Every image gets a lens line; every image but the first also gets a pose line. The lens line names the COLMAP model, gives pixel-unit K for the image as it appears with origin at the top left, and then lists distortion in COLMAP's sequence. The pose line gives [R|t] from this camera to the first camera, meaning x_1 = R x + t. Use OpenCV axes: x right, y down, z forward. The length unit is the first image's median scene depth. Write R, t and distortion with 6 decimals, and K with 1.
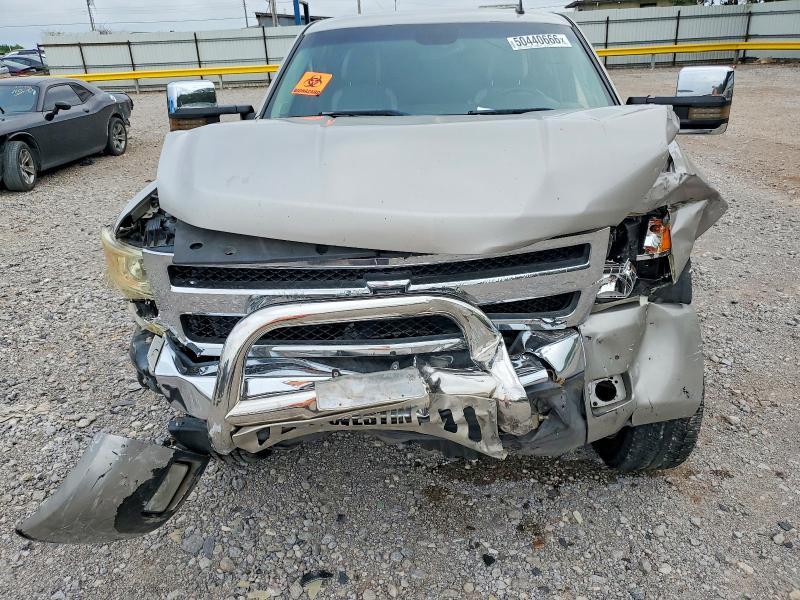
lens RADIAL K [[641.7, 0, 392.0], [0, 641.7, 299.6], [0, 0, 1]] dist [0.014780, 0.010672]
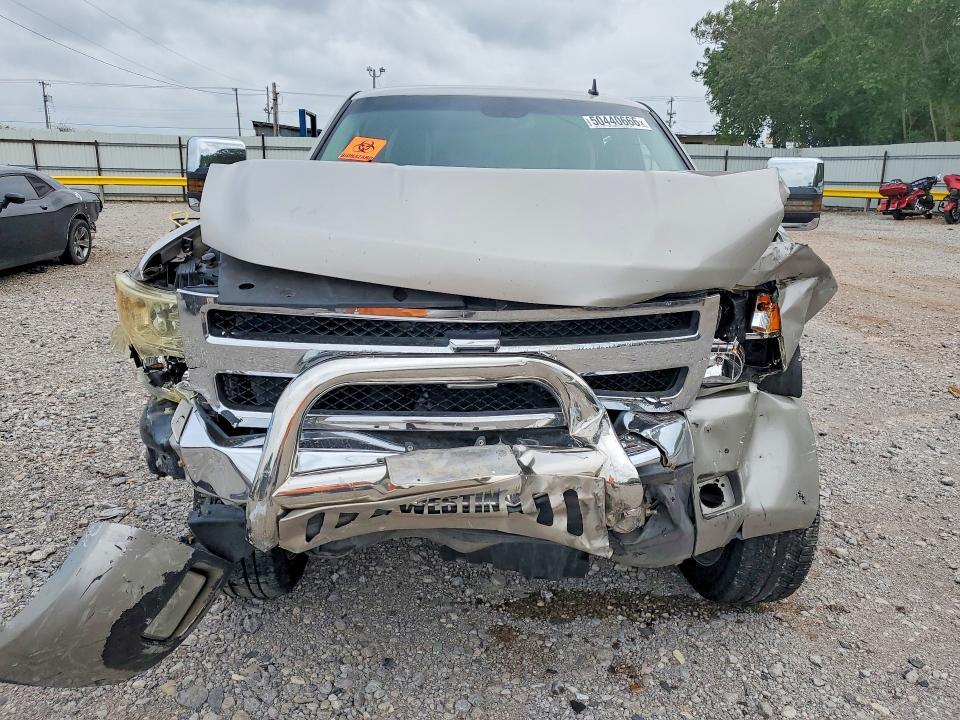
lens RADIAL K [[770.0, 0, 483.5], [0, 770.0, 360.1], [0, 0, 1]] dist [0.014780, 0.010672]
pose [[0.993299, 0.032905, 0.110786, -0.085754], [-0.016312, 0.988931, -0.147476, 0.118556], [-0.114412, 0.144681, 0.982841, 0.004512]]
